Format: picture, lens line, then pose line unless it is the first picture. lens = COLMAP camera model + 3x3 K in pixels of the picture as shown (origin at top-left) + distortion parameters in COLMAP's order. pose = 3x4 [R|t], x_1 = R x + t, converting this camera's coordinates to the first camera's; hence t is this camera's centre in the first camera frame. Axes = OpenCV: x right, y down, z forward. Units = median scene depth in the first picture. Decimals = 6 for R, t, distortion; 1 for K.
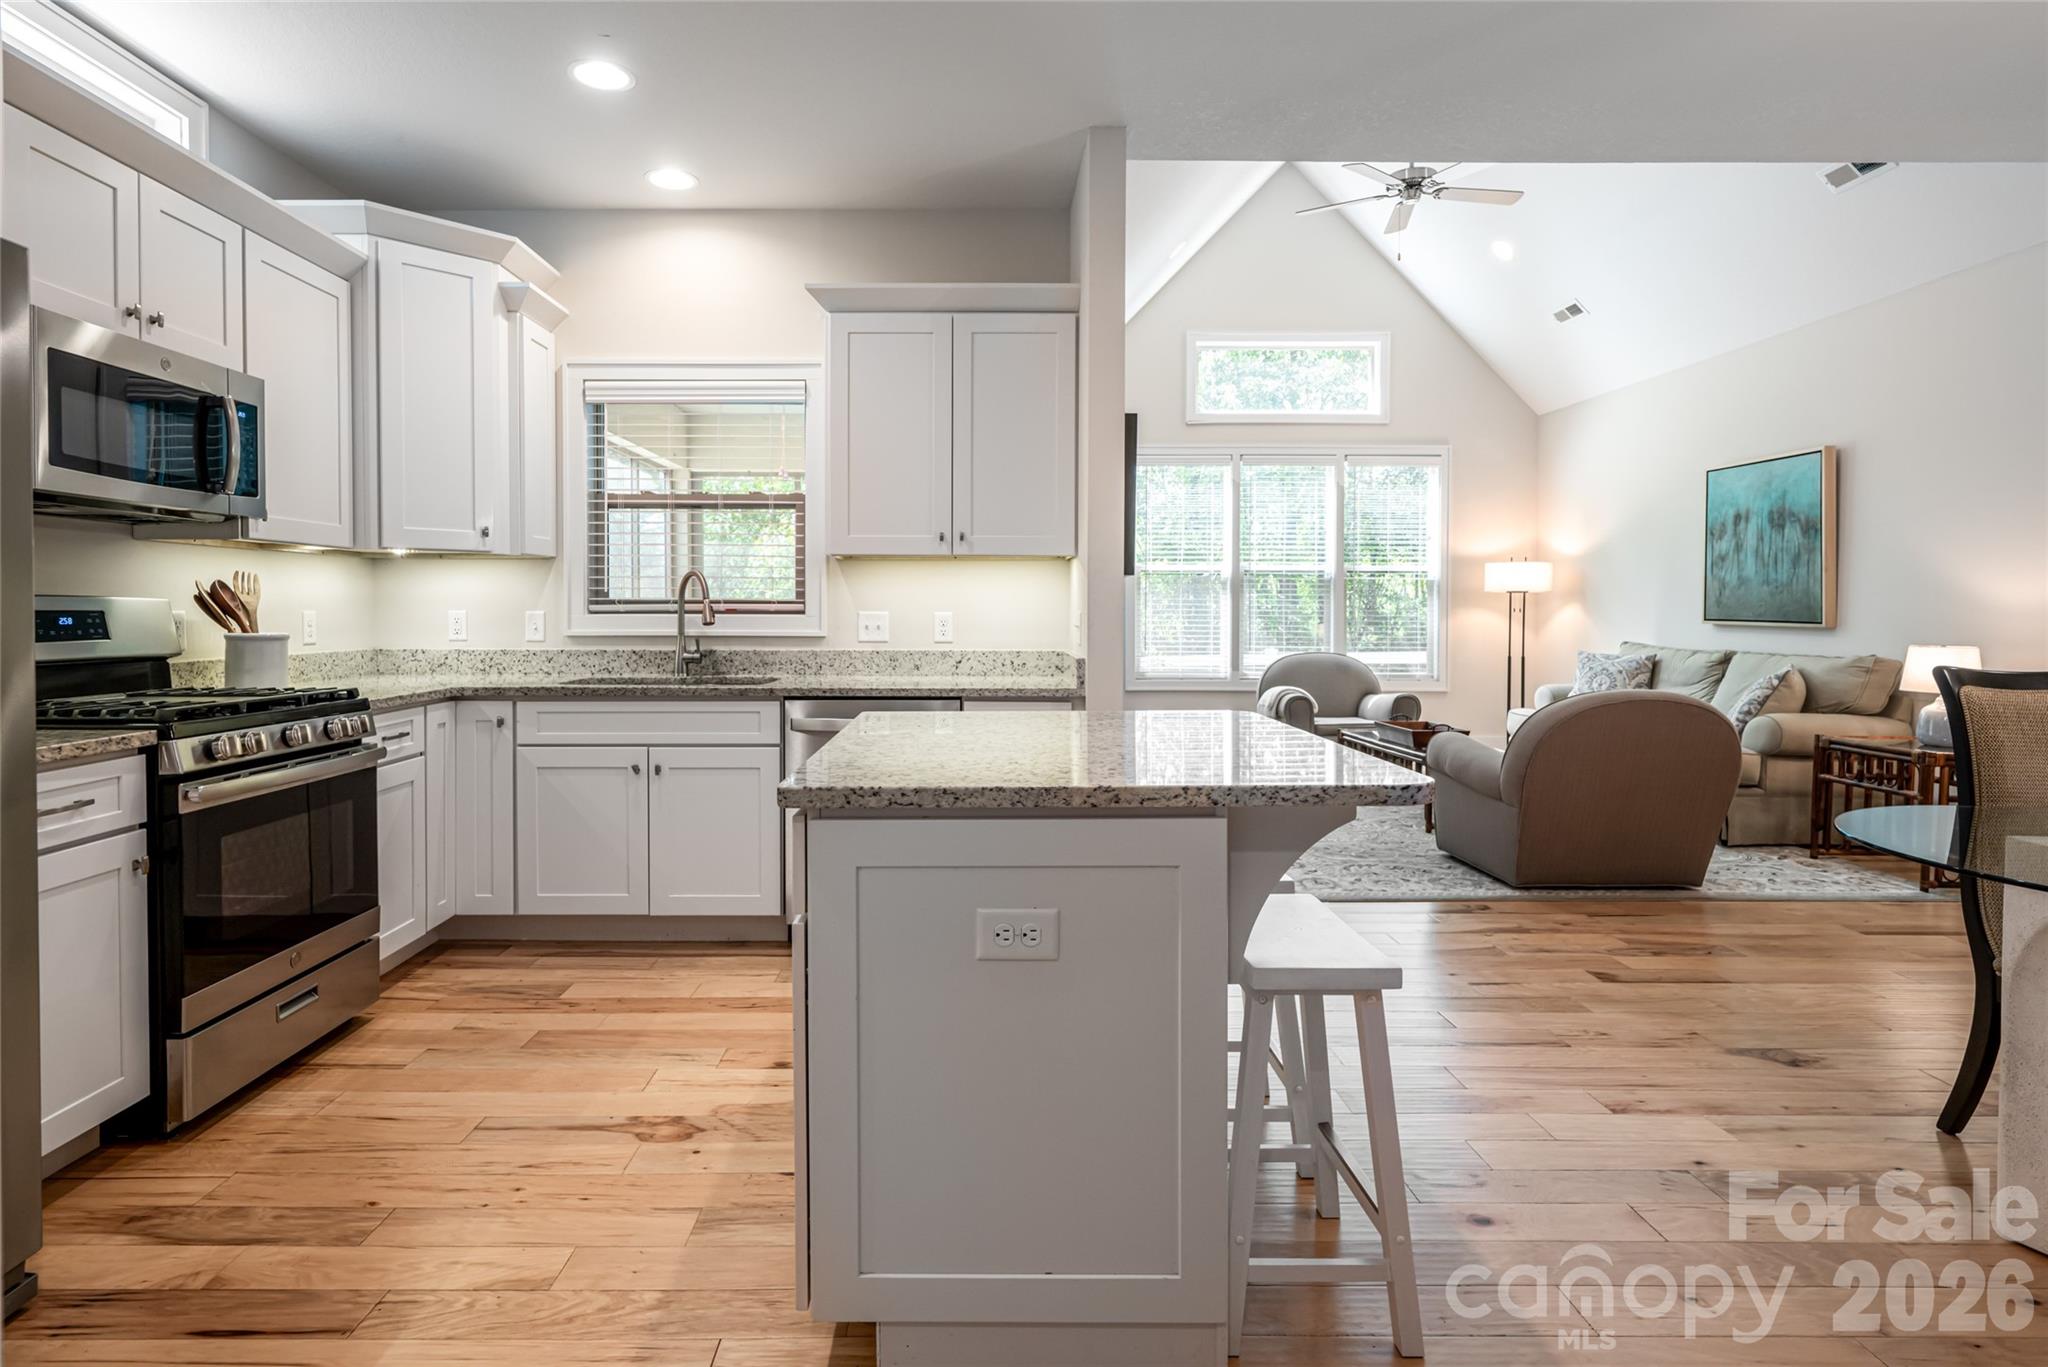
lens RADIAL K [[1061.2, 0, 985.7], [0, 1061.2, 630.2], [0, 0, 1]] dist [0.000914, 0.000840]
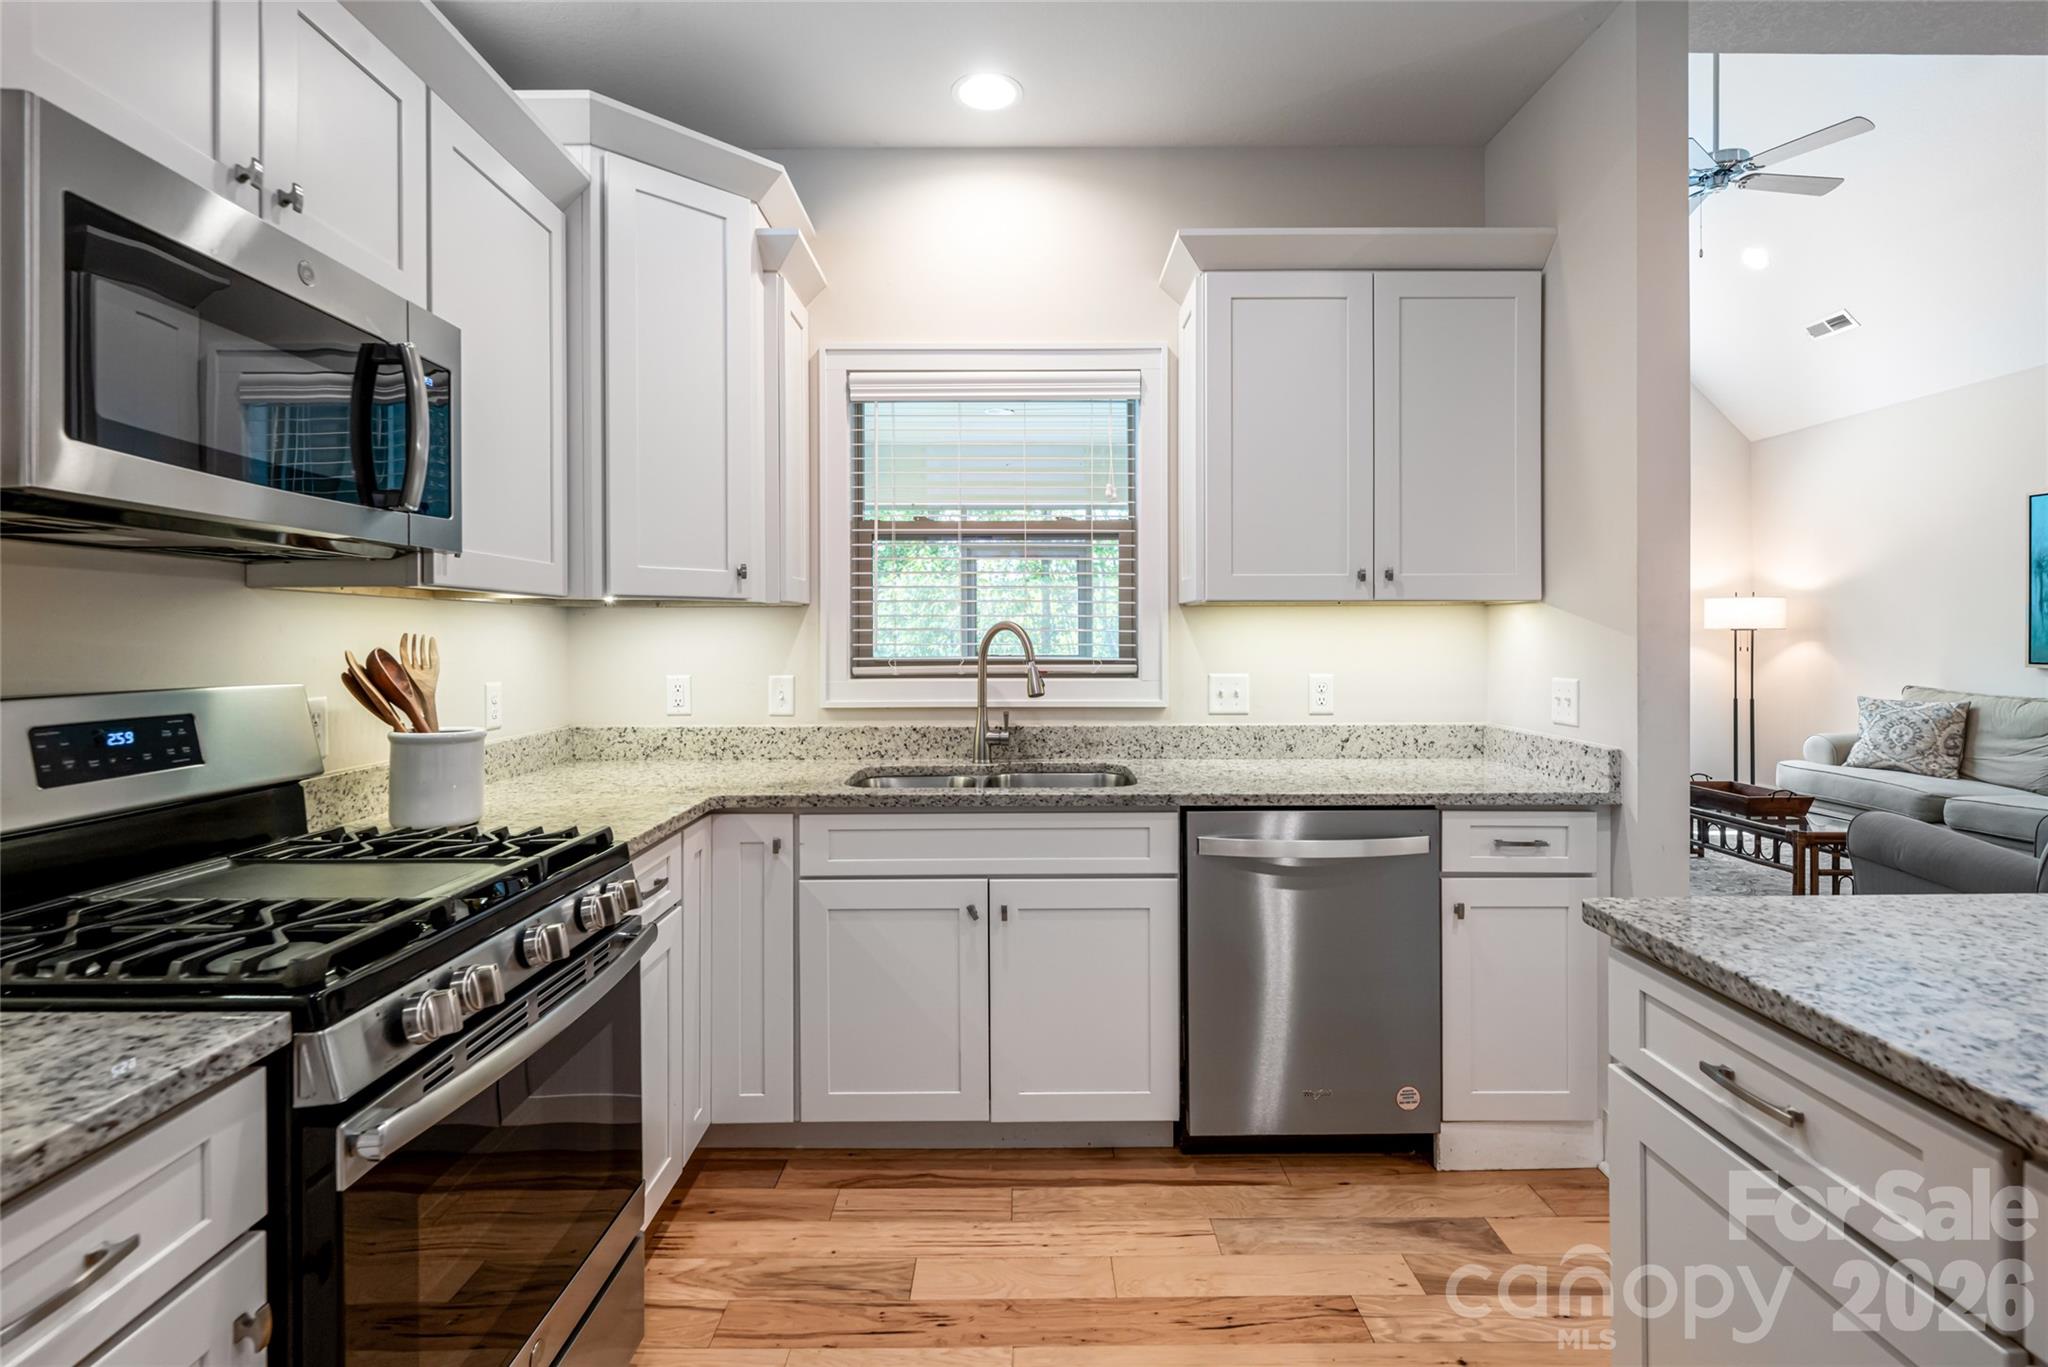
lens RADIAL K [[967.8, 0, 1040.2], [0, 967.8, 640.9], [0, 0, 1]] dist [0.001535, 0.000670]
pose [[0.999955, -0.005185, 0.007912, -0.247295], [0.005313, 0.999854, -0.016245, -0.030745], [-0.007826, 0.016286, 0.999837, 0.310328]]
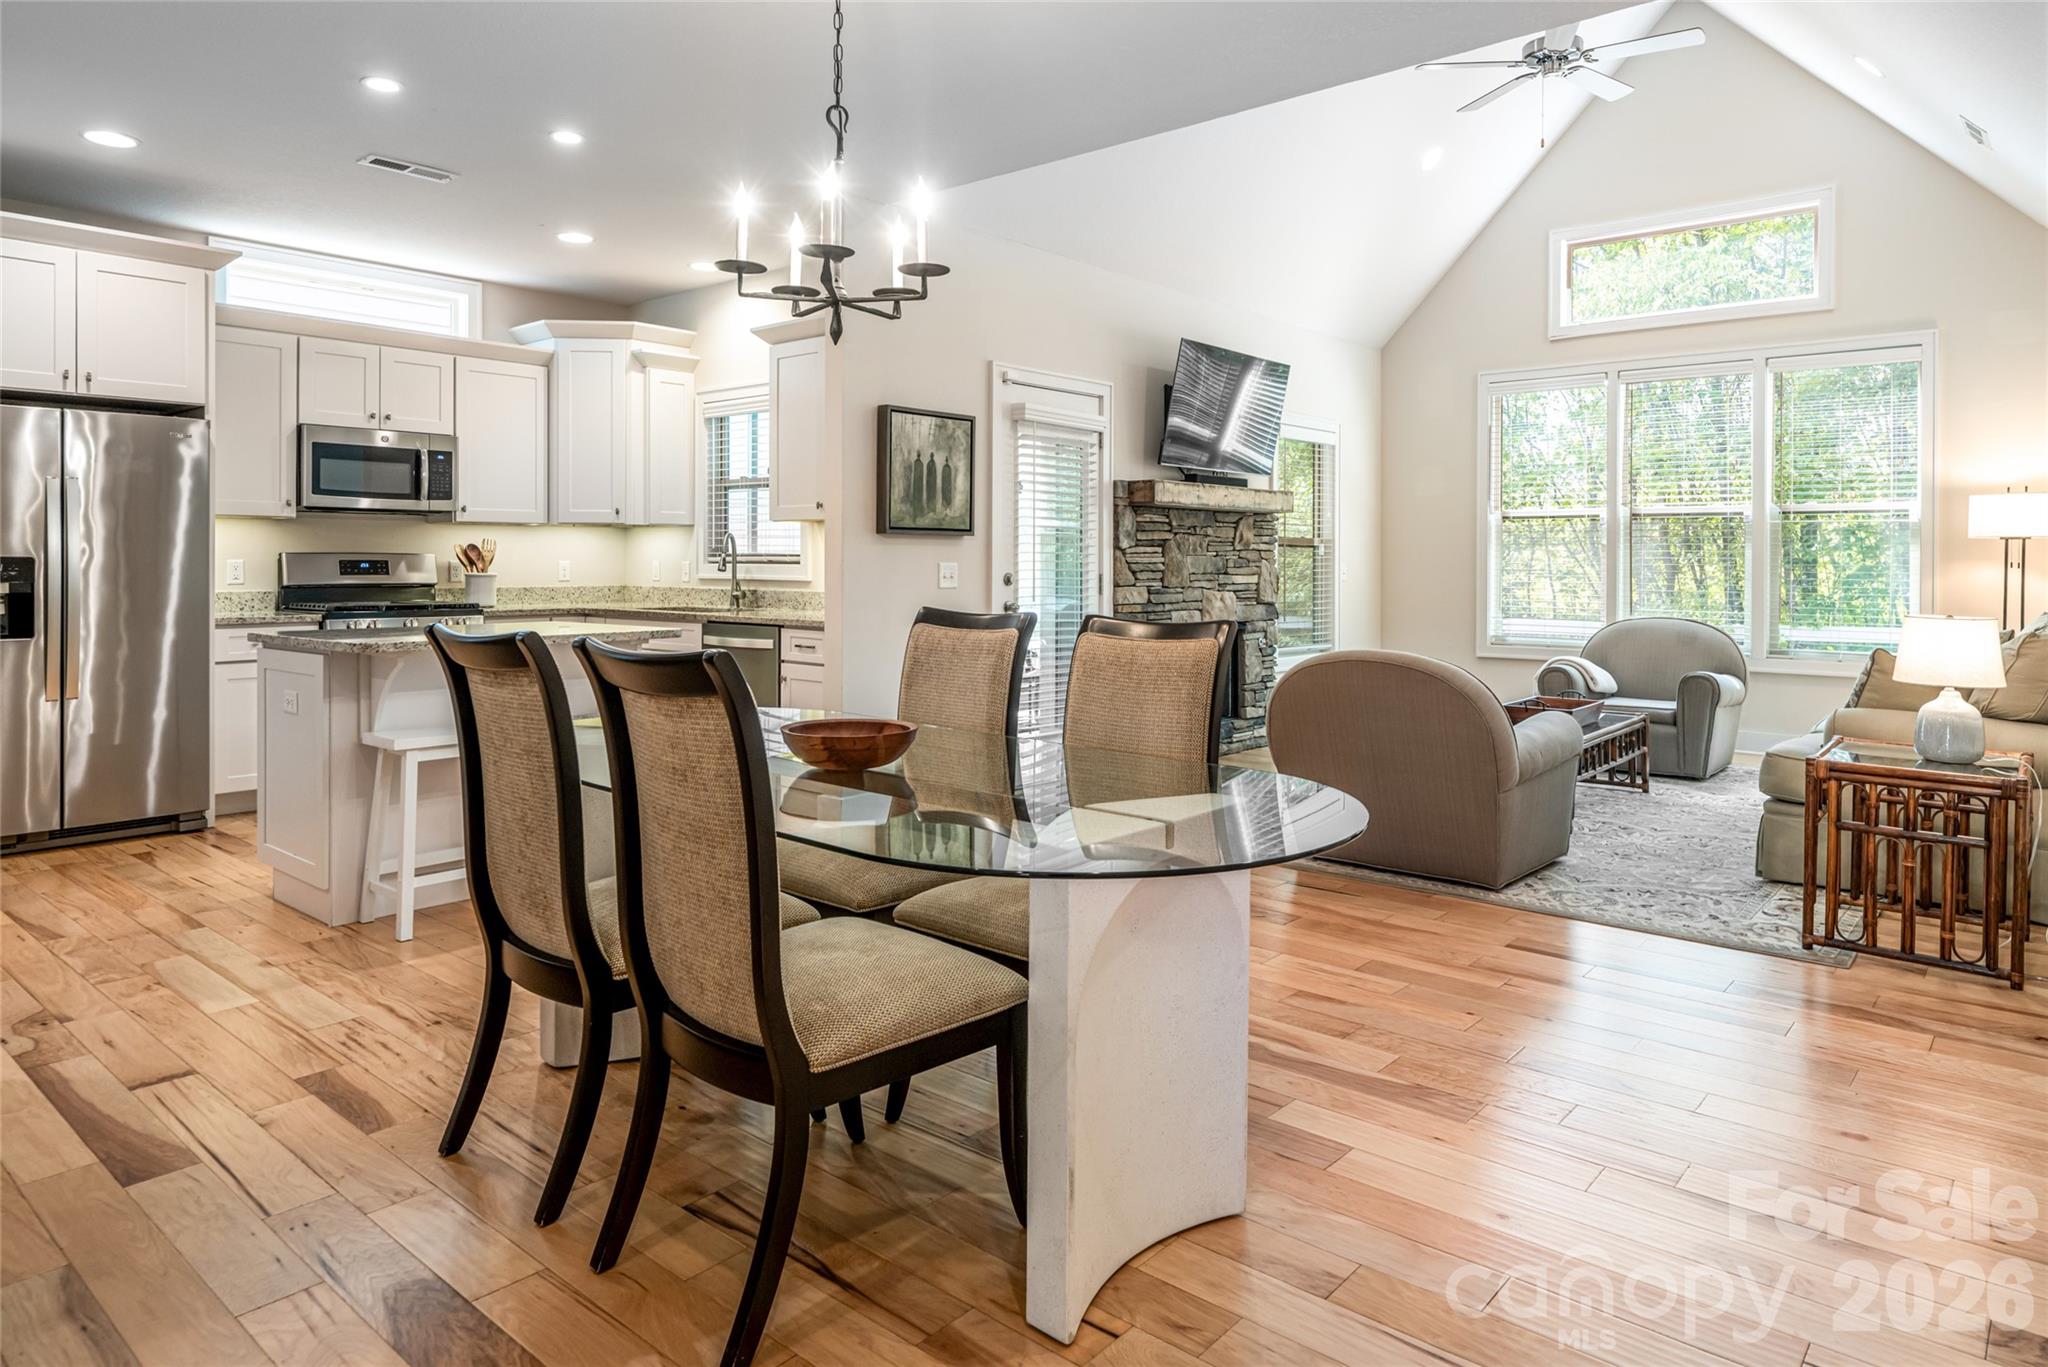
lens RADIAL K [[1249.1, 0, 1041.8], [0, 1249.1, 558.2], [0, 0, 1]] dist [0.000867, -0.004320]
pose [[0.766015, 0.000664, -0.642822, 1.077846], [-0.015292, 0.999735, -0.017189, -0.000535], [0.642640, 0.022997, 0.765823, -0.009559]]
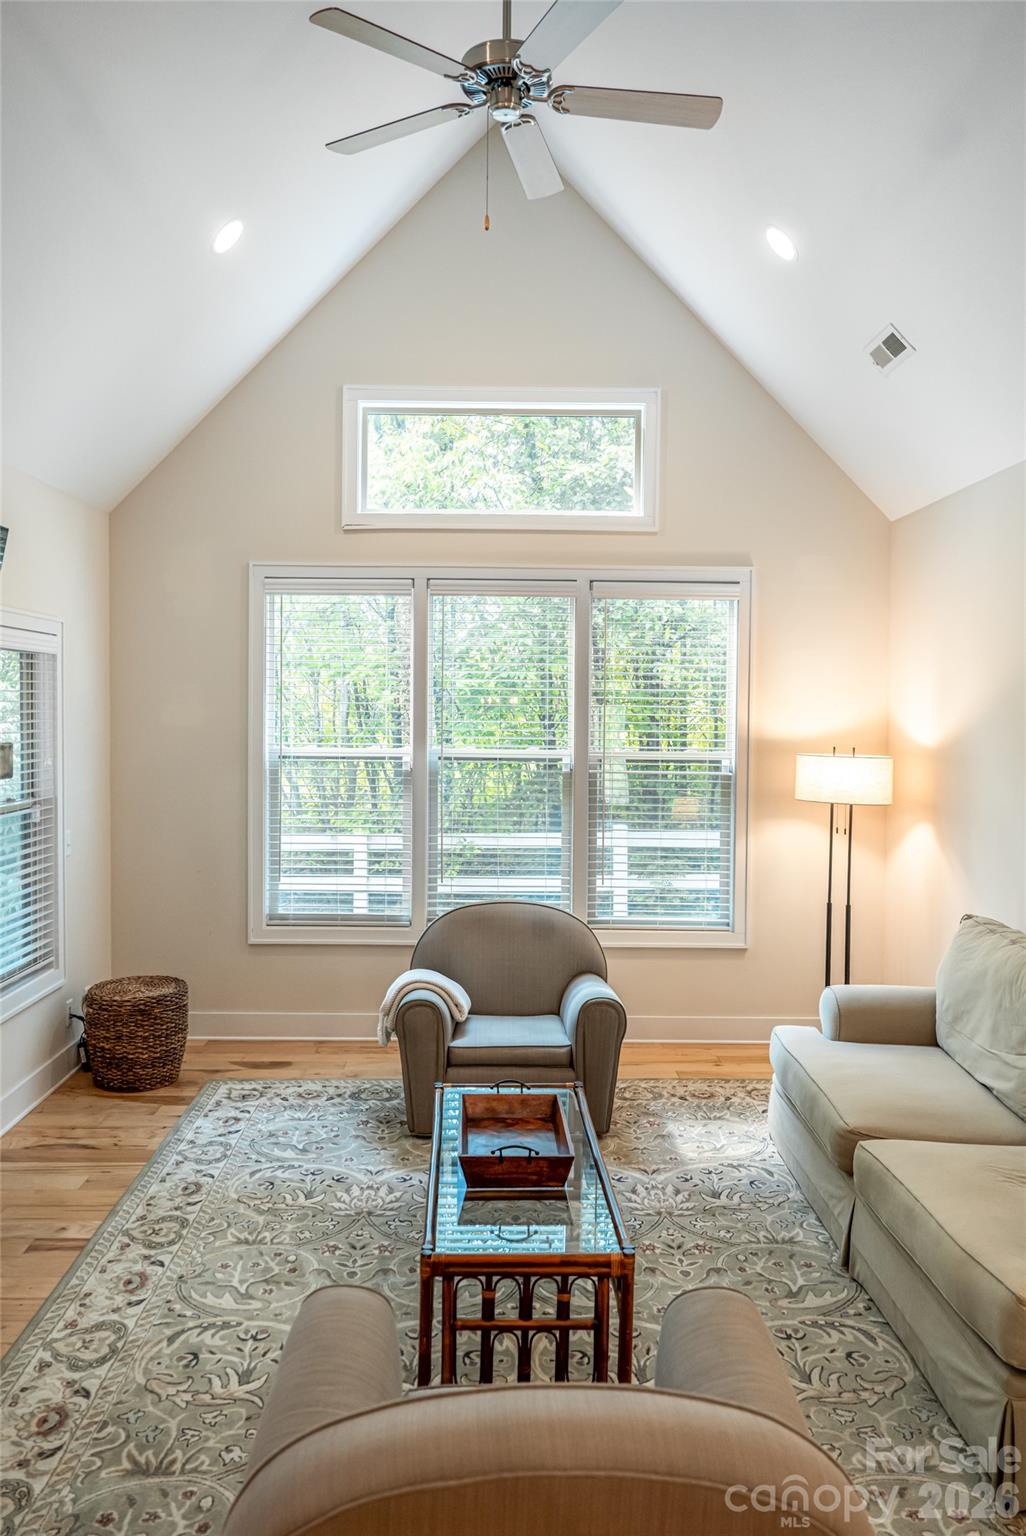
lens RADIAL K [[1125.8, 0, 502.9], [0, 1125.8, 761.2], [0, 0, 1]] dist [-0.001917, -0.004699]
pose [[0.999969, 0.006538, 0.004499, 0.593881], [-0.006646, 0.999683, 0.024266, -0.151077], [-0.004339, -0.024295, 0.999695, 0.660306]]
